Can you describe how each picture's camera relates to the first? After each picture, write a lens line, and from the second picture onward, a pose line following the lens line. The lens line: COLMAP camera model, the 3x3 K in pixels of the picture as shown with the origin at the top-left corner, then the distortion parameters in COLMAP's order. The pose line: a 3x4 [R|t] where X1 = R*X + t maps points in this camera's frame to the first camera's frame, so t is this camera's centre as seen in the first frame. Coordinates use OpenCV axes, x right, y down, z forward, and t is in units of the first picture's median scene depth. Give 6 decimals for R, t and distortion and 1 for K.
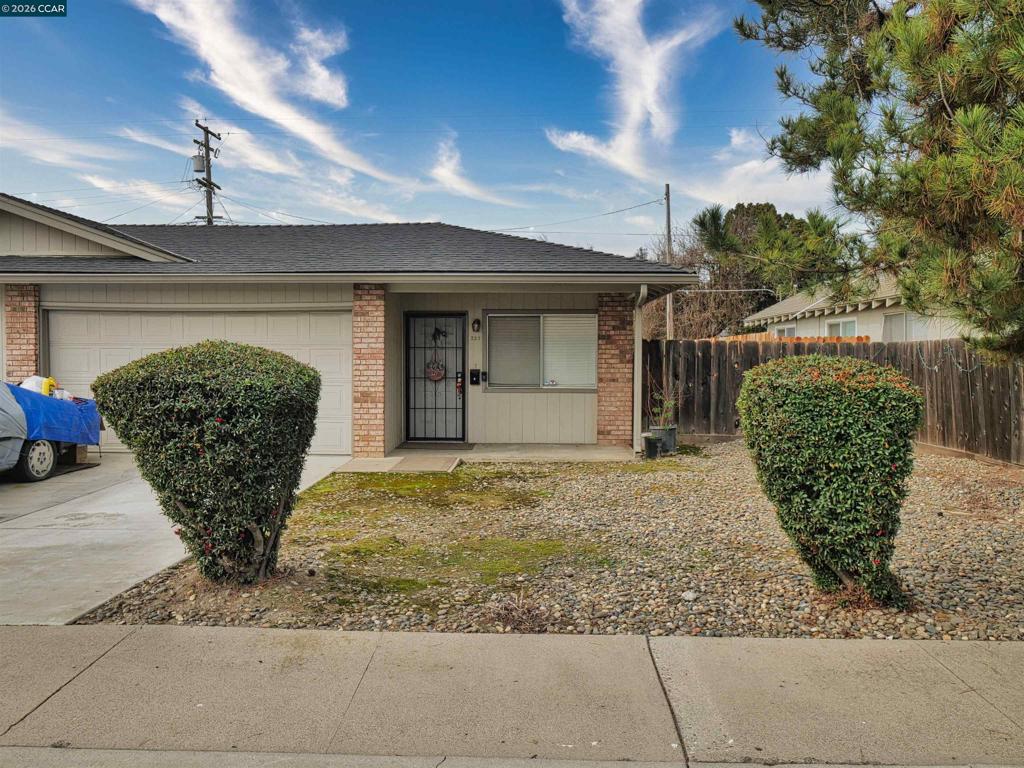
lens RADIAL K [[765.1, 0, 491.5], [0, 765.1, 380.8], [0, 0, 1]] dist [-0.000804, -0.001715]
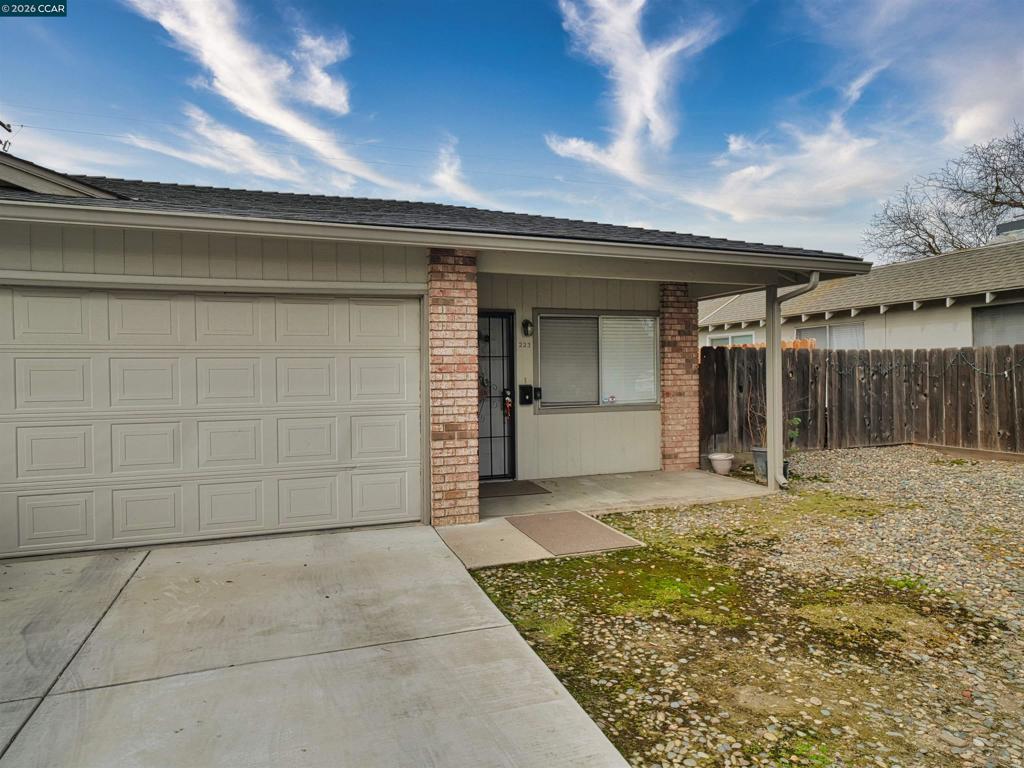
lens RADIAL K [[595.3, 0, 494.1], [0, 595.3, 382.3], [0, 0, 1]] dist [-0.001592, 0.000038]
pose [[0.930609, -0.019539, 0.365493, -0.273650], [0.025724, 0.999596, -0.012058, -0.011220], [-0.365109, 0.020623, 0.930736, 0.453751]]
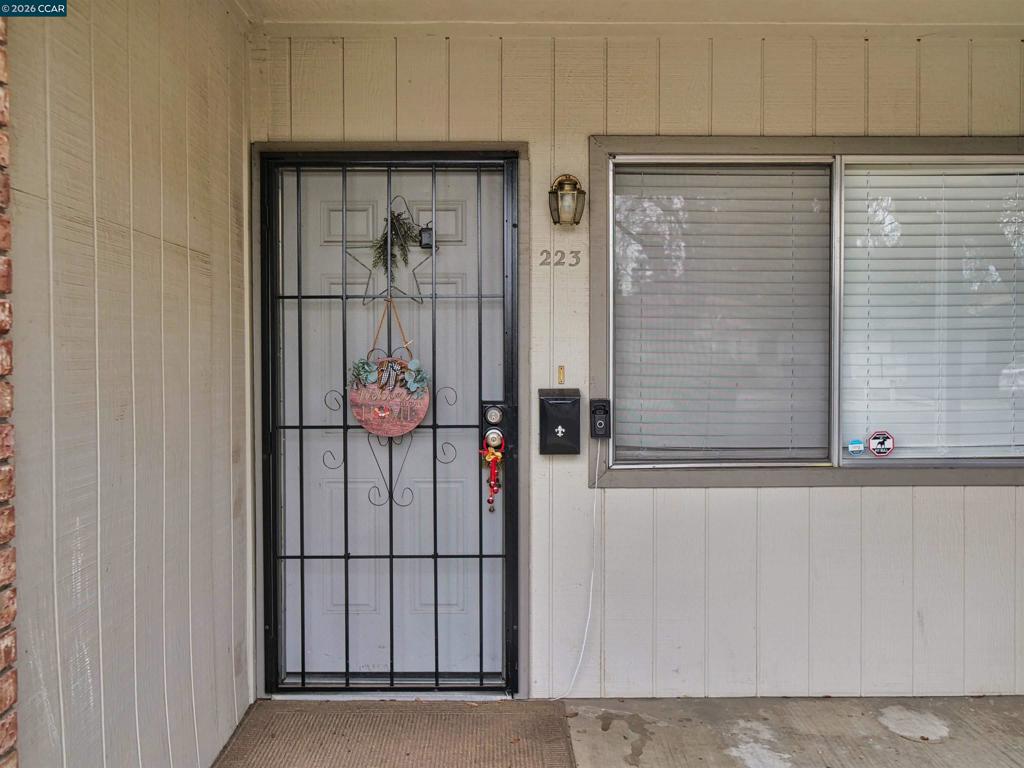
lens RADIAL K [[832.6, 0, 492.8], [0, 832.6, 383.4], [0, 0, 1]] dist [-0.004467, 0.004070]
pose [[0.998532, -0.005630, 0.053871, -0.056179], [0.005728, 0.999982, -0.001667, -0.016724], [-0.053861, 0.001974, 0.998546, 0.750721]]
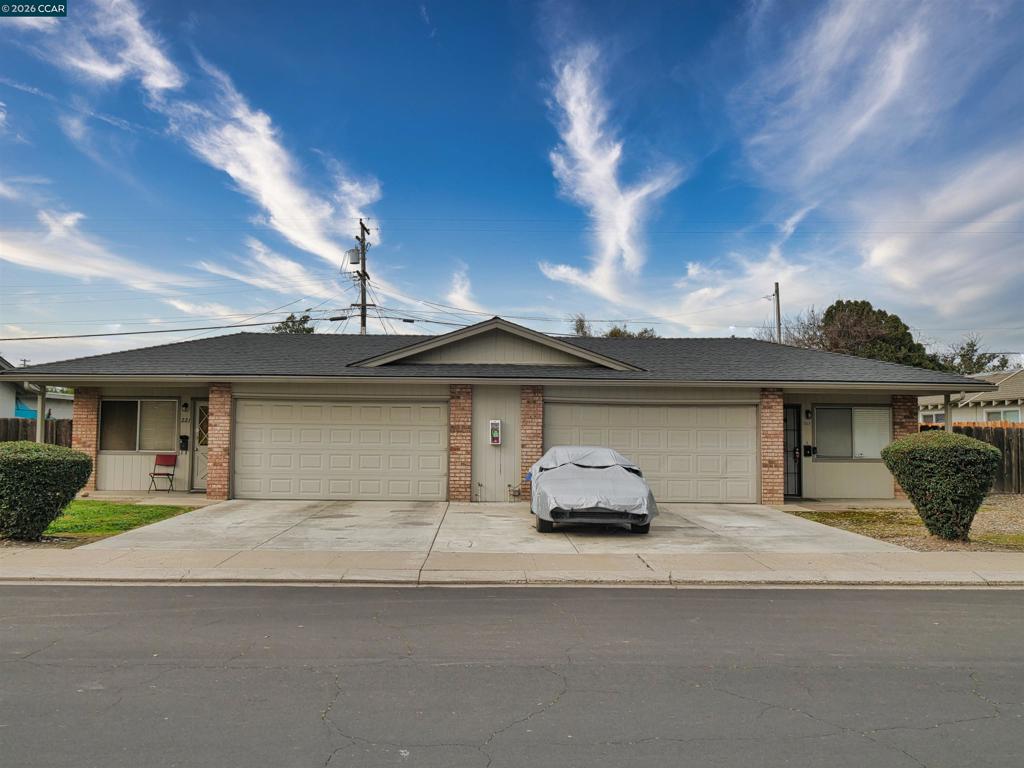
lens RADIAL K [[832.6, 0, 492.8], [0, 832.6, 383.4], [0, 0, 1]] dist [-0.004467, 0.004070]
pose [[0.998659, 0.010575, 0.050676, -0.688538], [-0.005933, 0.995843, -0.090891, 0.014387], [-0.051426, 0.090469, 0.994571, -0.518644]]
